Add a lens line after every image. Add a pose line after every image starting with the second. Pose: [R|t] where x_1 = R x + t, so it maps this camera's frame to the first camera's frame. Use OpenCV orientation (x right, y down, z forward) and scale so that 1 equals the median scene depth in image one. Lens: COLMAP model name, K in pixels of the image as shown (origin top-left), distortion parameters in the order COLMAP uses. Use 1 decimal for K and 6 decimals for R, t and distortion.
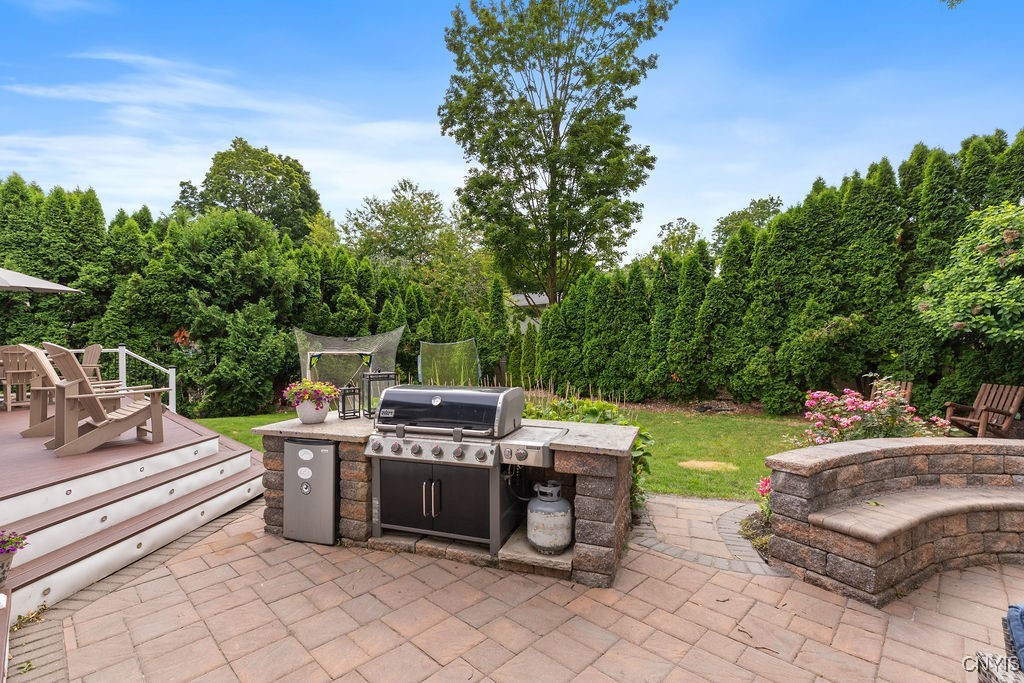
lens RADIAL K [[467.8, 0, 531.1], [0, 467.8, 335.4], [0, 0, 1]] dist [0.002735, 0.001042]
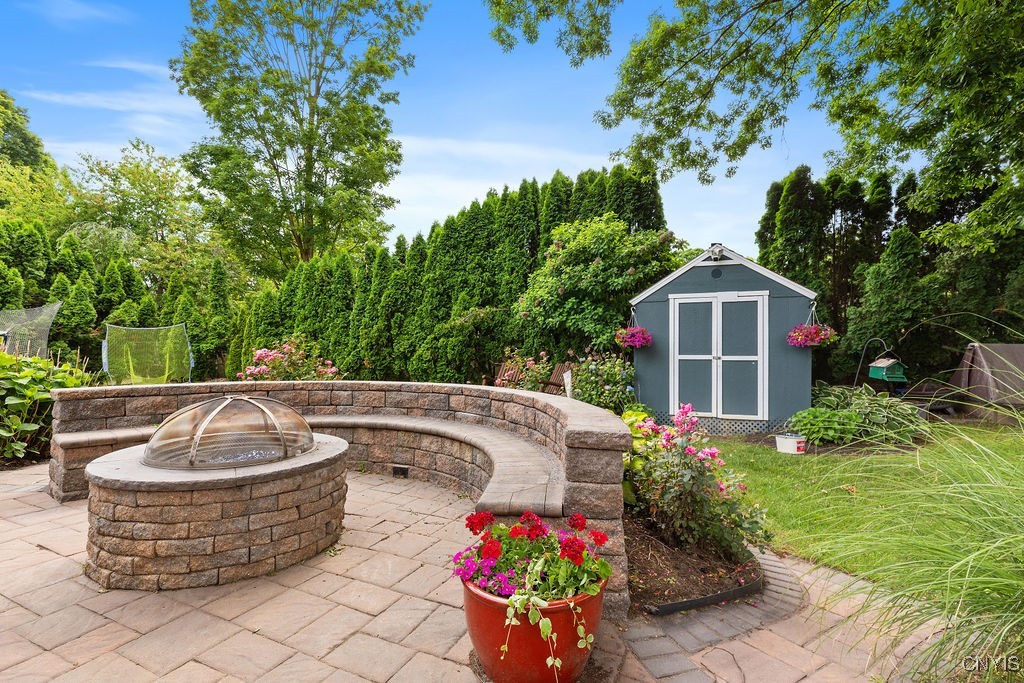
lens RADIAL K [[467.8, 0, 523.3], [0, 467.8, 348.8], [0, 0, 1]] dist [0.002735, 0.001042]
pose [[0.940365, 0.023304, 0.339367, 0.181339], [-0.031215, 0.999353, 0.017869, 0.017532], [-0.338731, -0.027396, 0.940484, -0.062863]]
